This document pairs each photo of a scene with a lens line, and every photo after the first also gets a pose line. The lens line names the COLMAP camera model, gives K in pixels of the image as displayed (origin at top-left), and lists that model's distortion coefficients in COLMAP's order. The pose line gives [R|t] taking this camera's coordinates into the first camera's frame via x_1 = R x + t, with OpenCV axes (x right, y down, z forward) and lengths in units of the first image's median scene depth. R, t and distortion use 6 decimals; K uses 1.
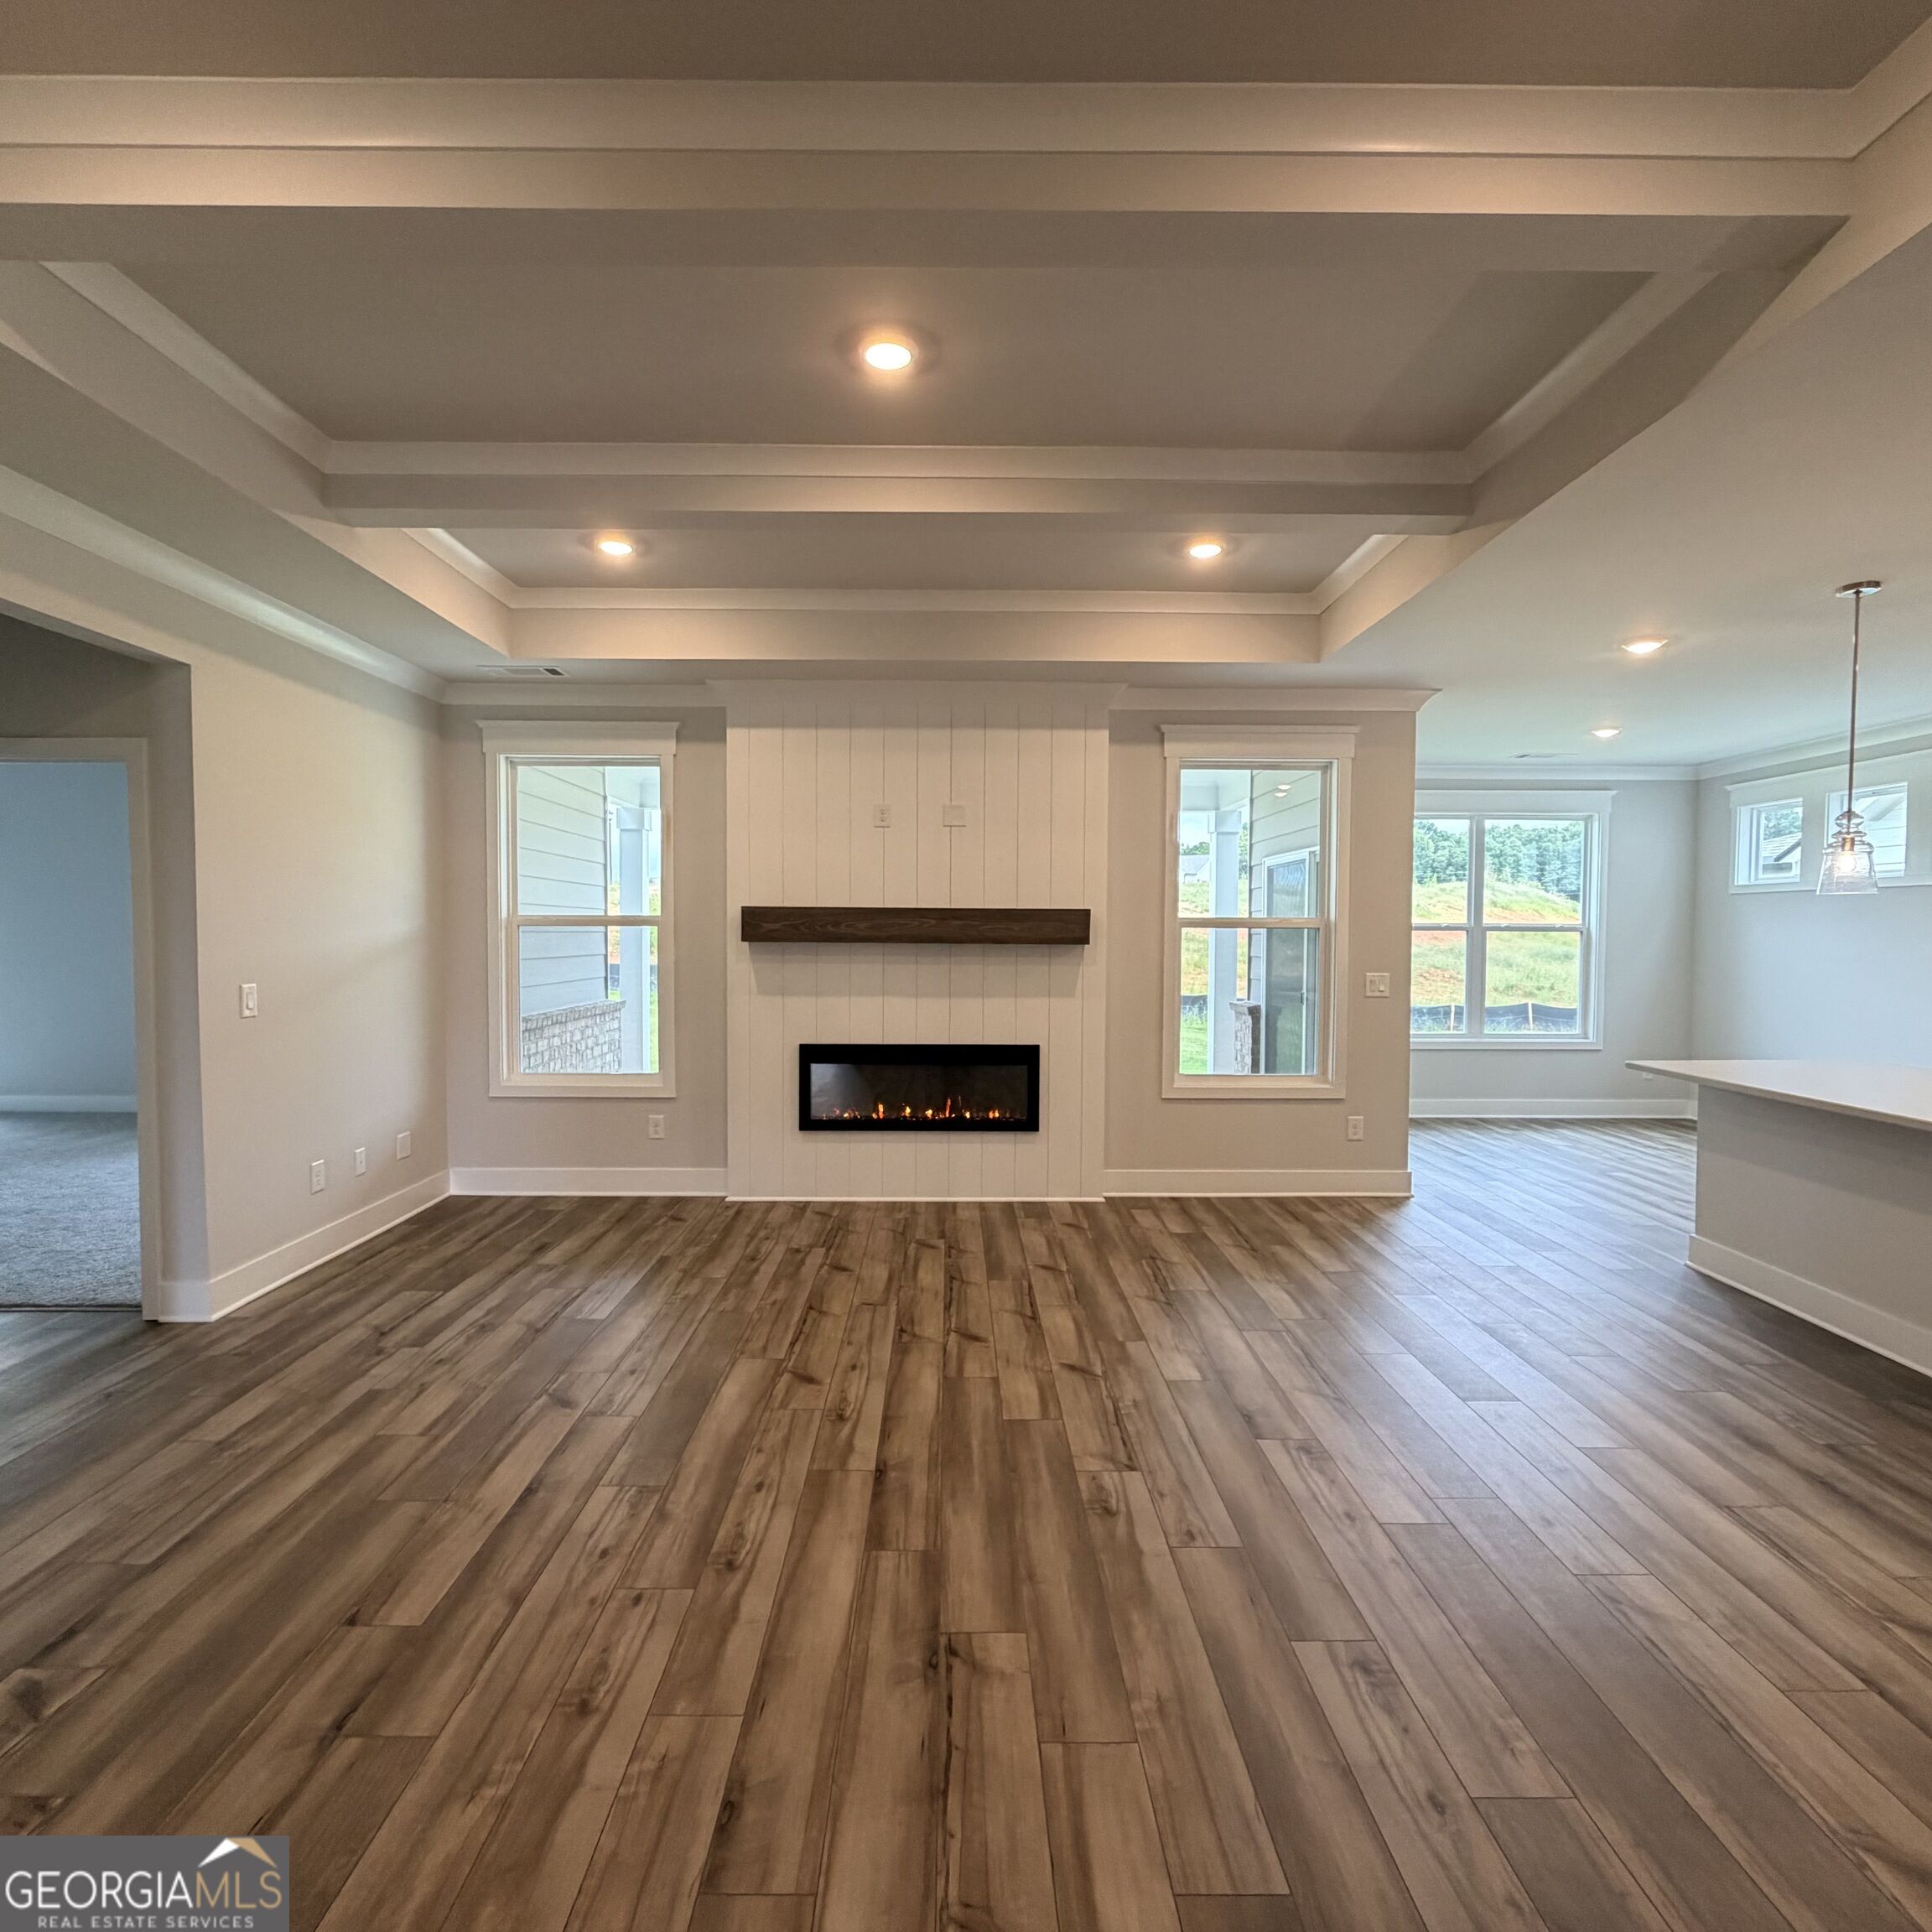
lens RADIAL K [[1027.9, 0, 952.1], [0, 1027.9, 962.9], [0, 0, 1]] dist [0.000135, 0.000056]
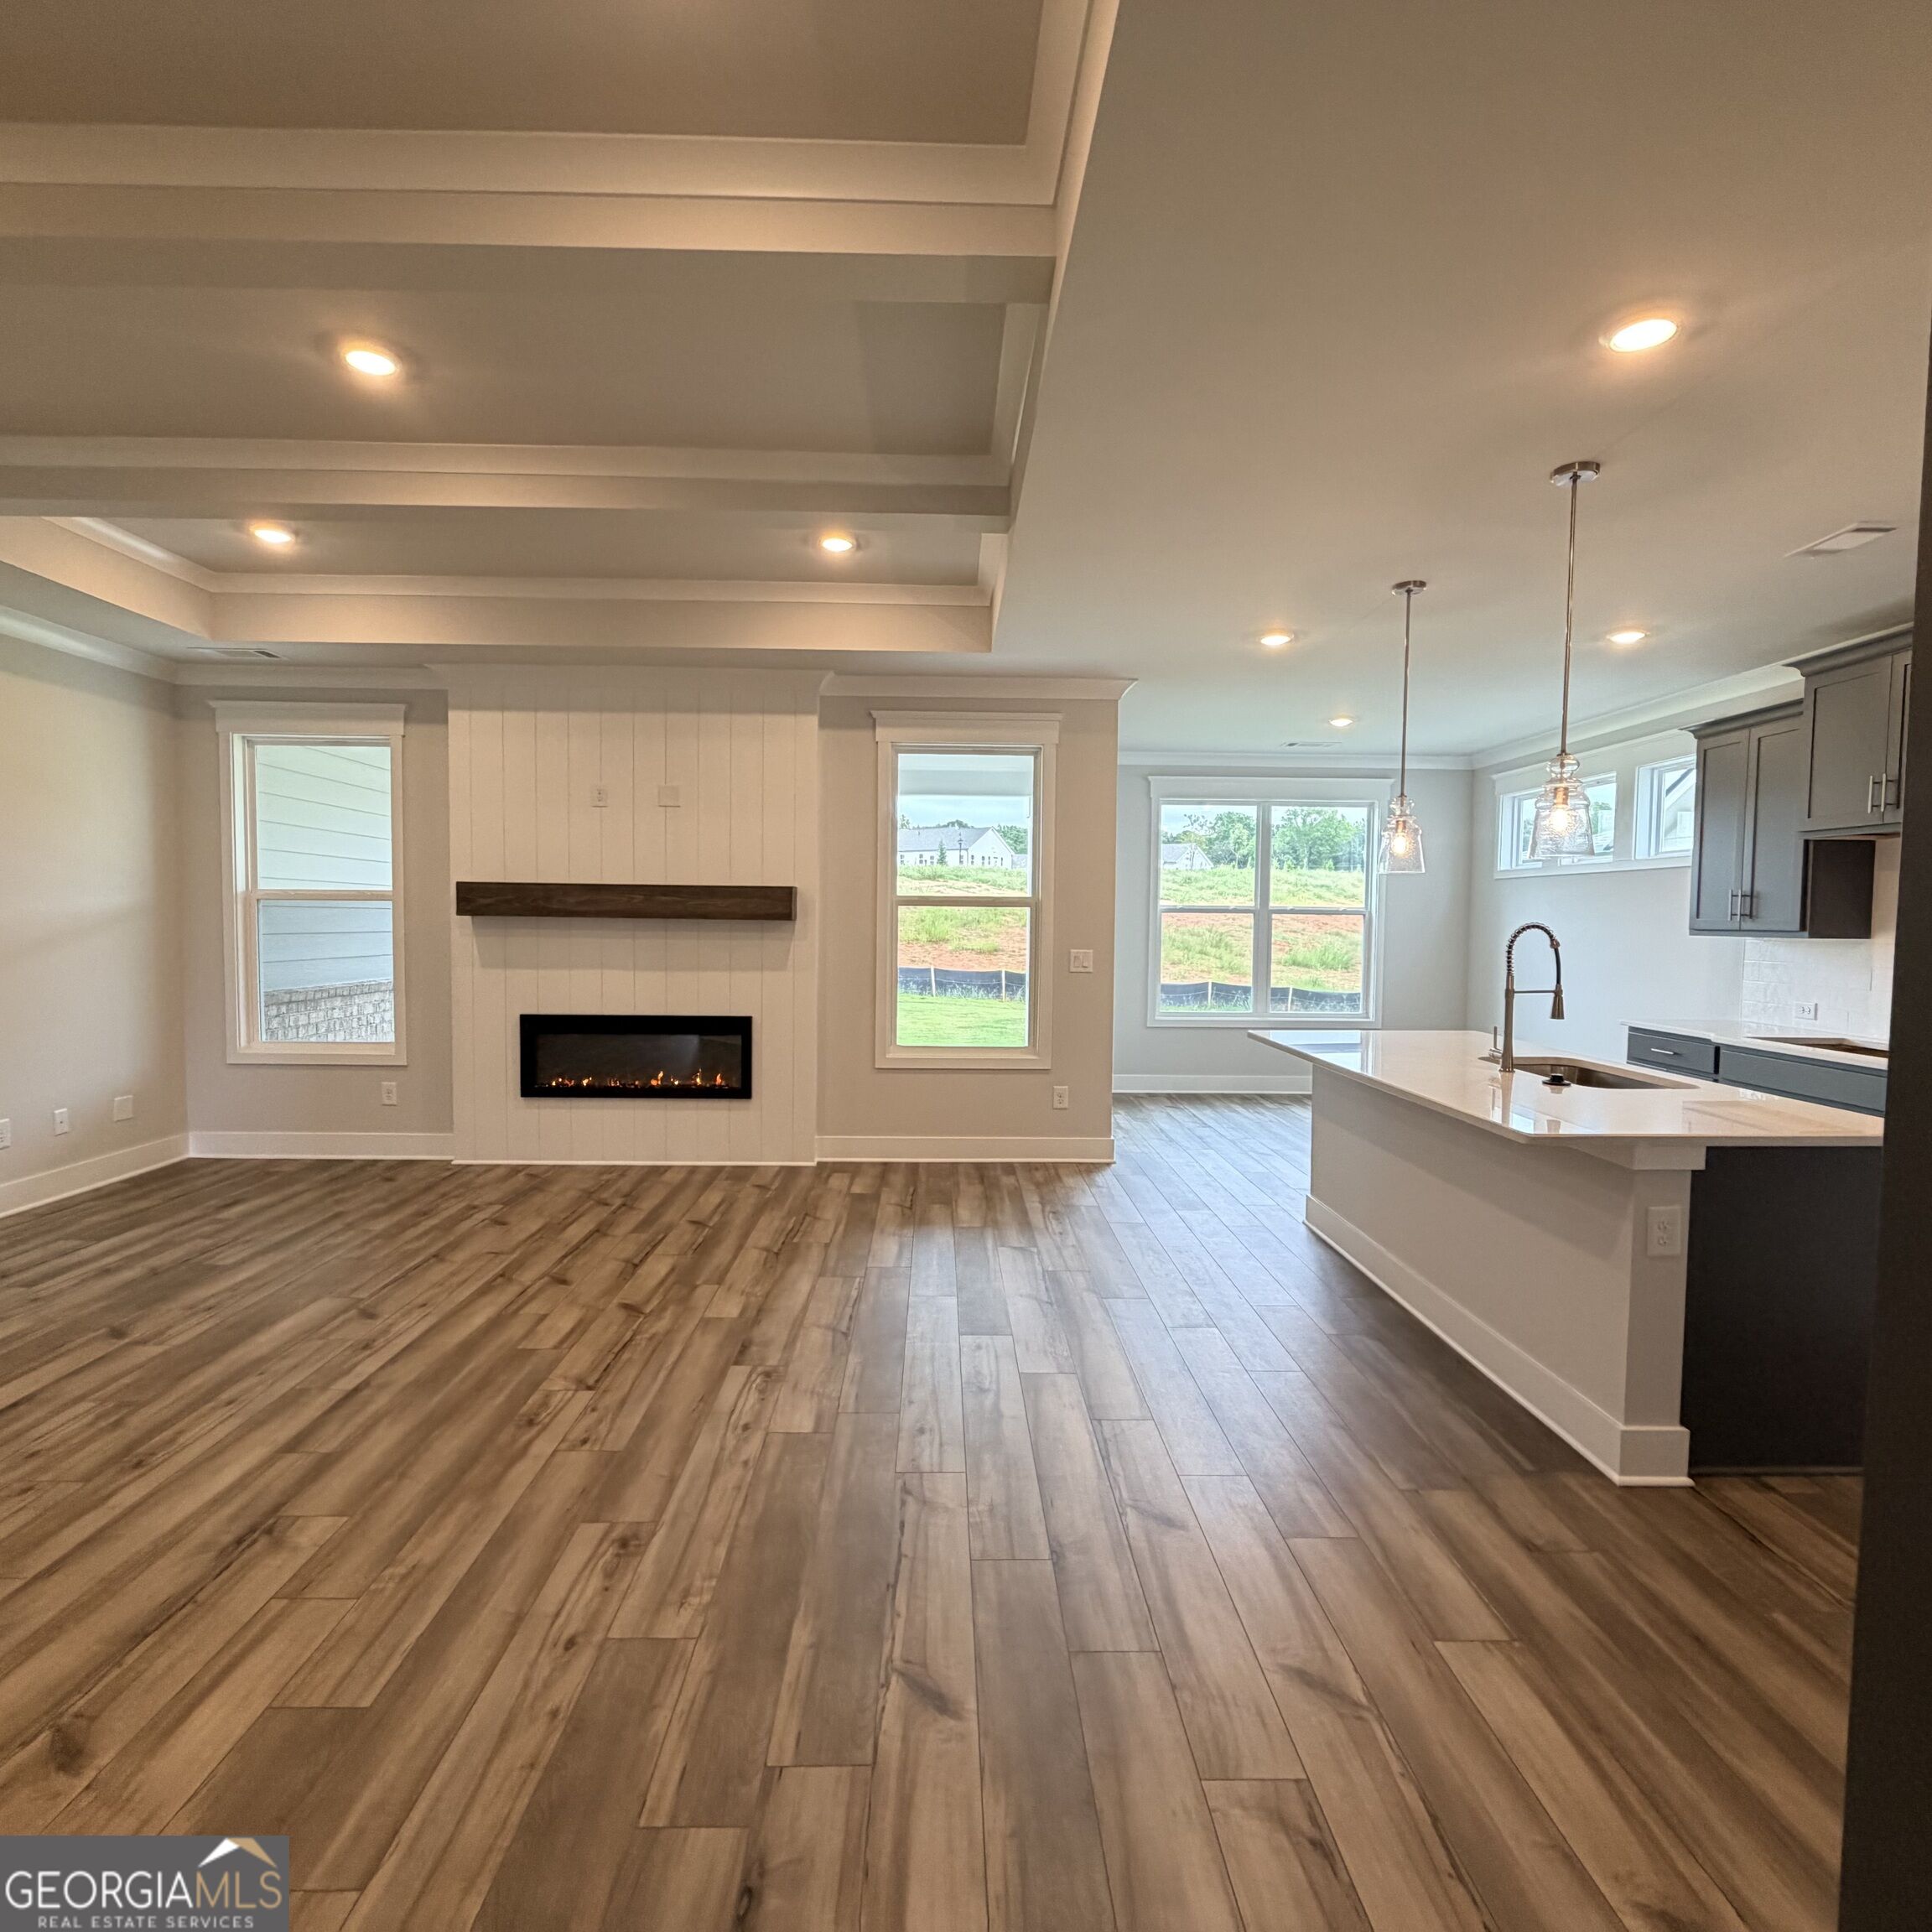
lens RADIAL K [[1027.9, 0, 950.5], [0, 1027.9, 962.4], [0, 0, 1]] dist [0.000135, 0.000056]
pose [[0.999941, 0.005806, 0.009184, 0.303512], [-0.005909, 0.999919, 0.011251, 0.013039], [-0.009118, -0.011305, 0.999895, -0.051522]]
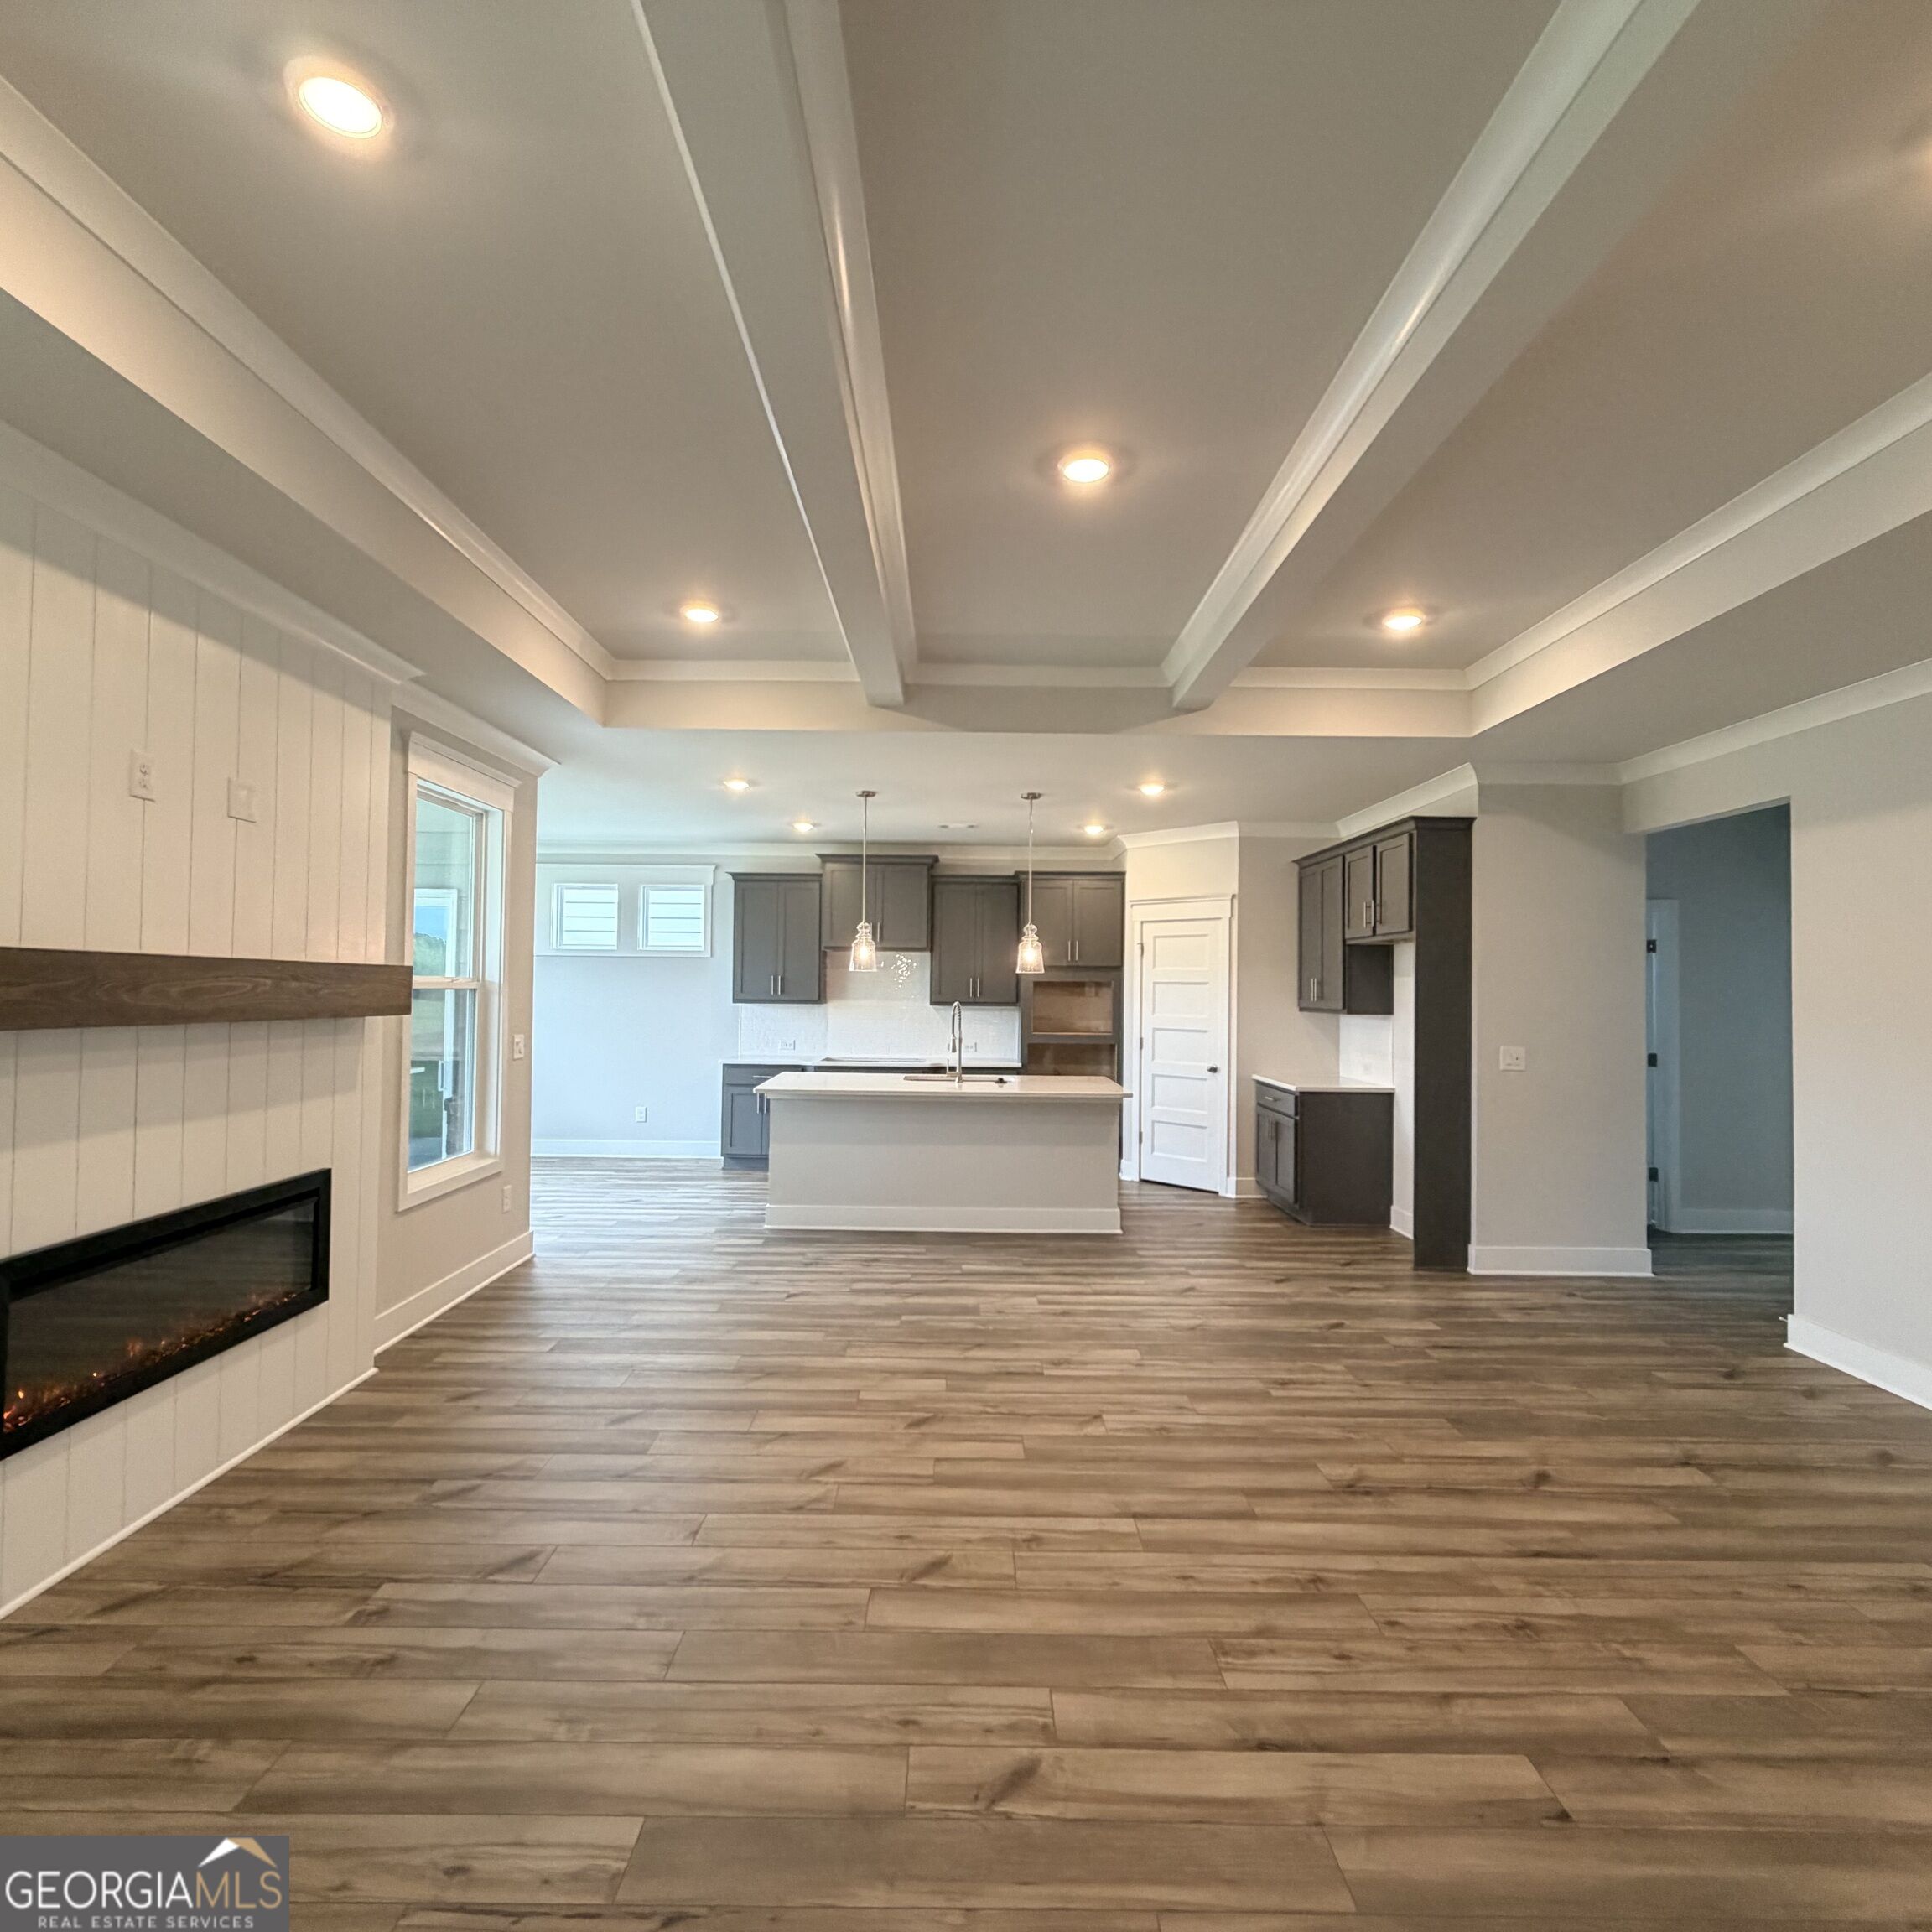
lens RADIAL K [[1027.9, 0, 970.7], [0, 1027.9, 983.9], [0, 0, 1]] dist [0.000135, 0.000056]
pose [[0.001929, -0.000256, 0.999998, -0.626883], [0.020530, 0.999789, 0.000217, -0.033180], [-0.999787, 0.020529, 0.001934, 0.639153]]
